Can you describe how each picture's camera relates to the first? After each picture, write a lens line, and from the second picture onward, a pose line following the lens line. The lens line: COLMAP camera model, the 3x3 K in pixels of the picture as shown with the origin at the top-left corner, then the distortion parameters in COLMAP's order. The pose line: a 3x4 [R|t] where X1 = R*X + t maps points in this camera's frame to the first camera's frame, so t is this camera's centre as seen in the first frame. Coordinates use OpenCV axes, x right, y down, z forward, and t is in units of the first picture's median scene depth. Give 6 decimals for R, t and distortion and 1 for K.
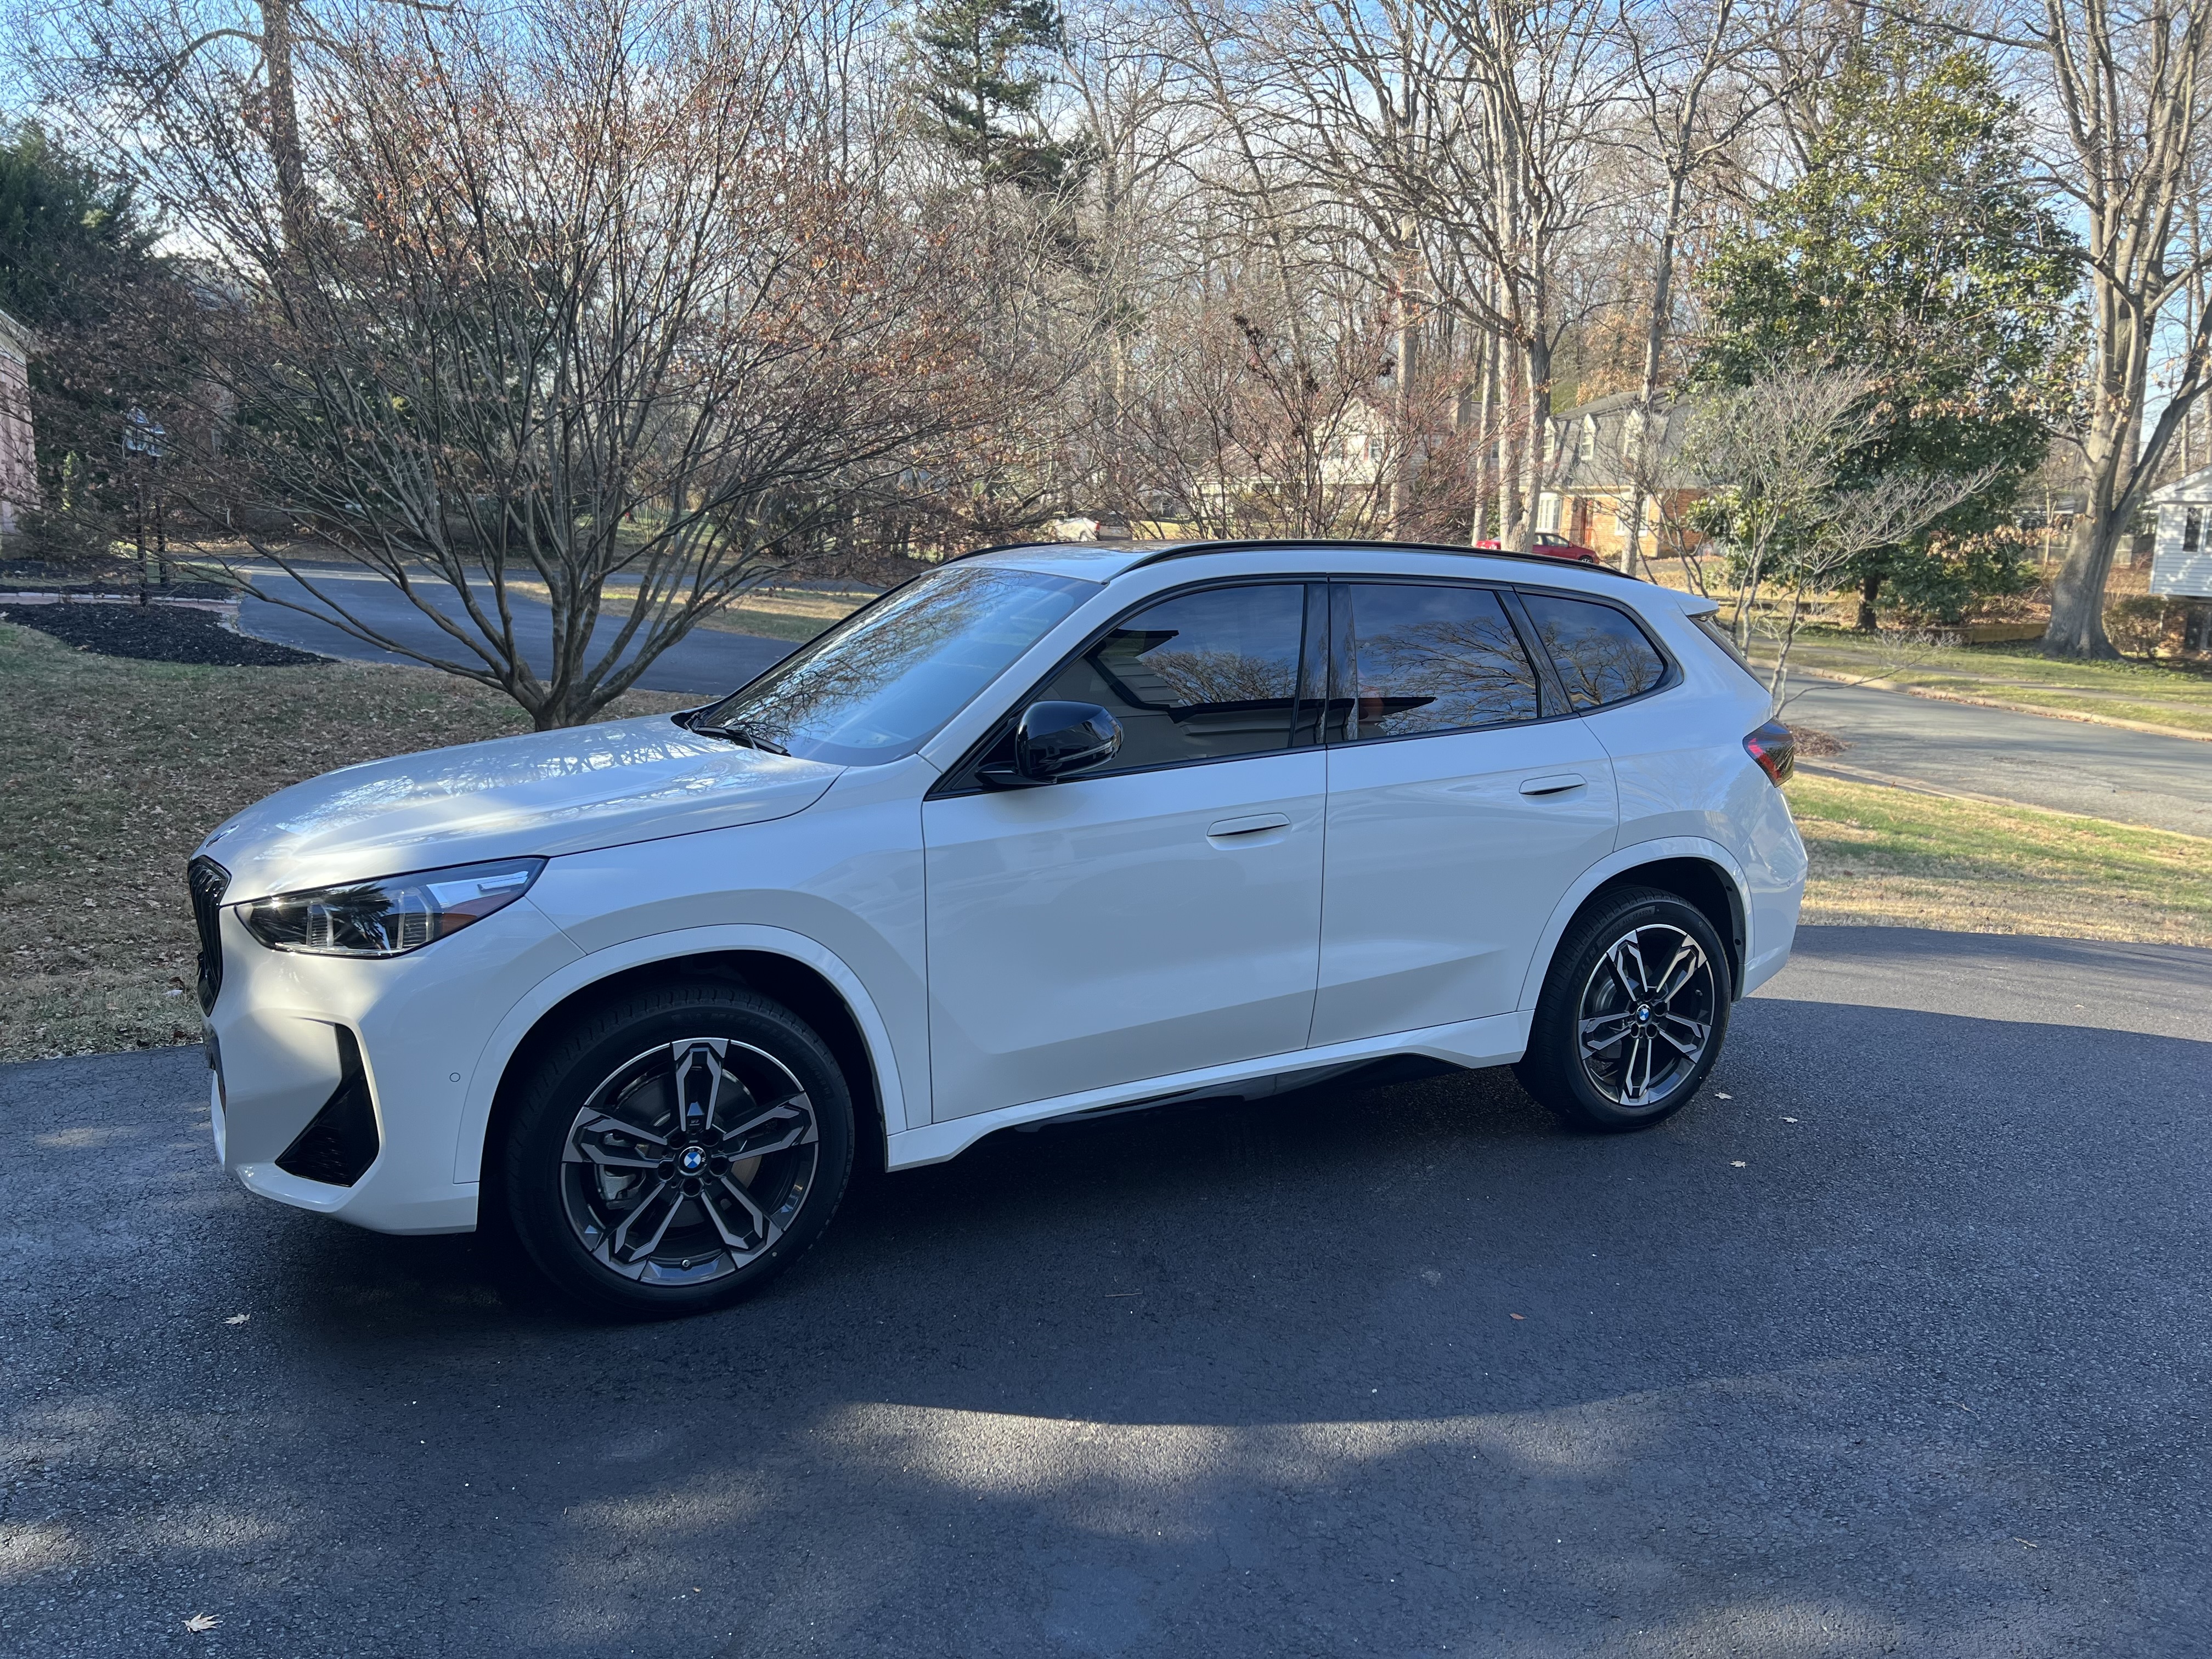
lens RADIAL K [[1686.2, 0, 1106.0], [0, 1686.2, 829.5], [0, 0, 1]] dist [0.044525, -0.050662]
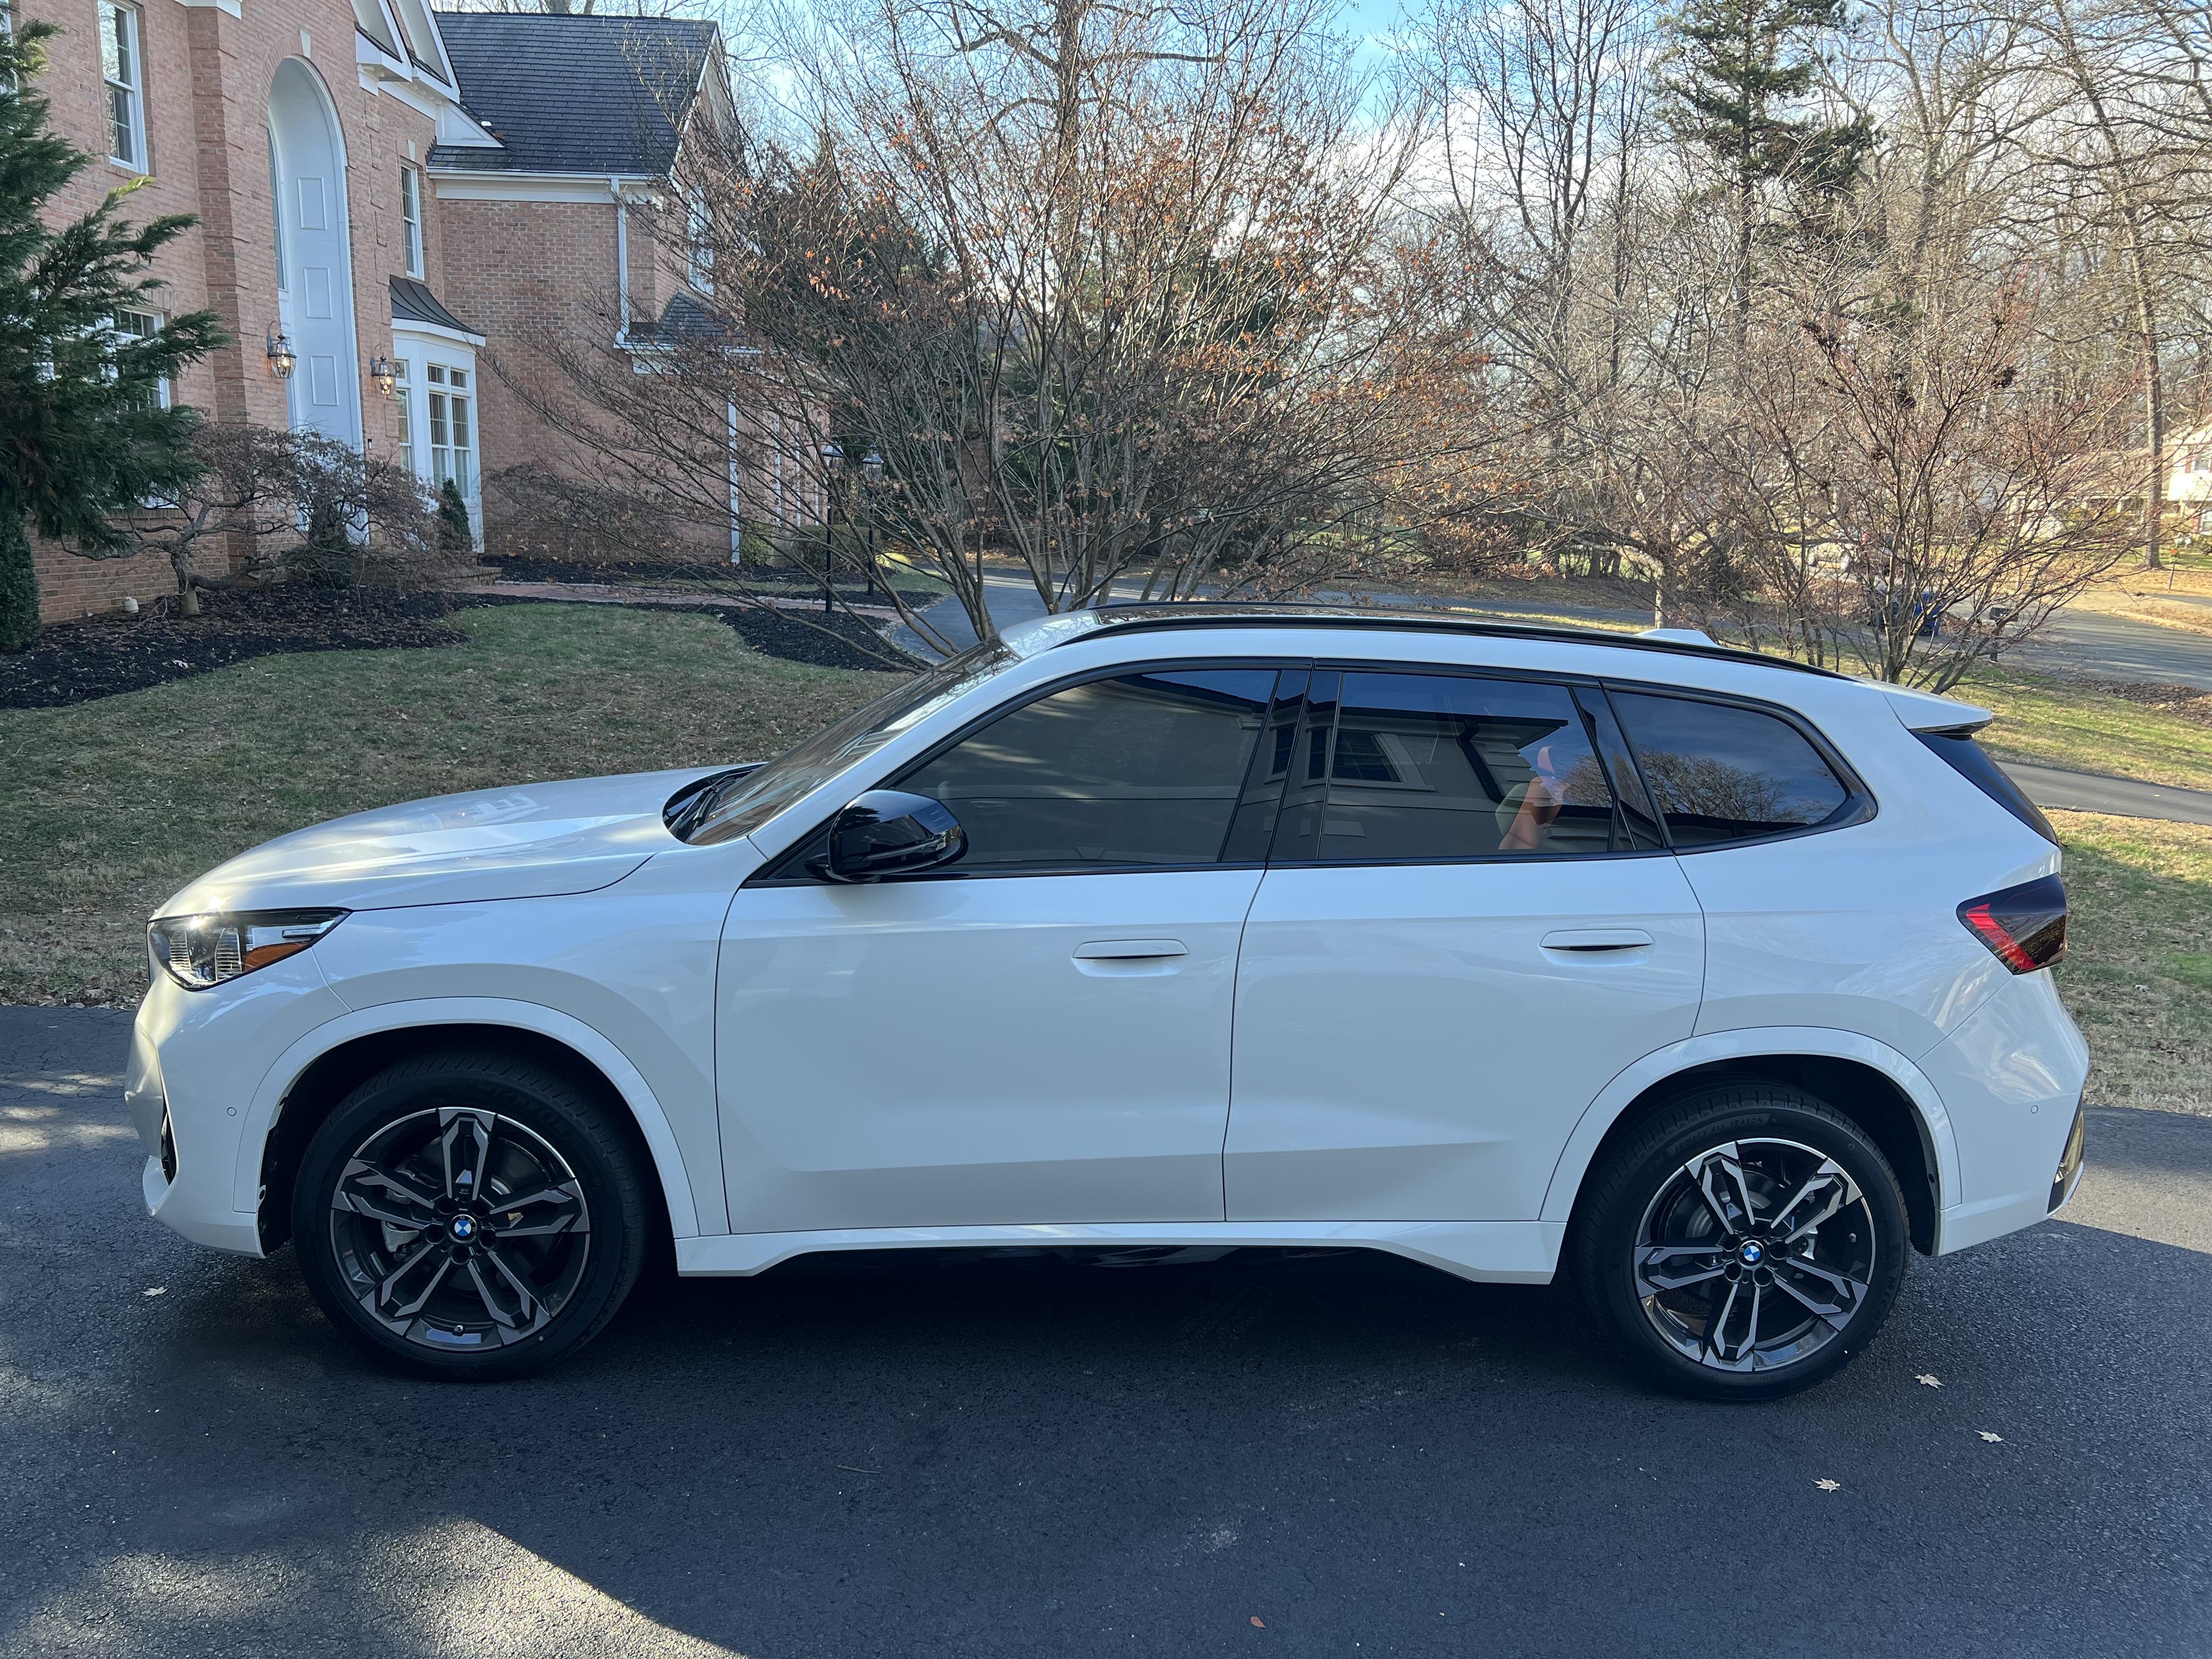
lens RADIAL K [[1688.2, 0, 1106.0], [0, 1688.2, 829.5], [0, 0, 1]] dist [0.011687, 0.002308]
pose [[0.899163, 0.089583, -0.428347, 0.156512], [-0.092668, 0.995603, 0.013693, -0.026864], [0.427691, 0.027382, 0.903510, 0.081364]]
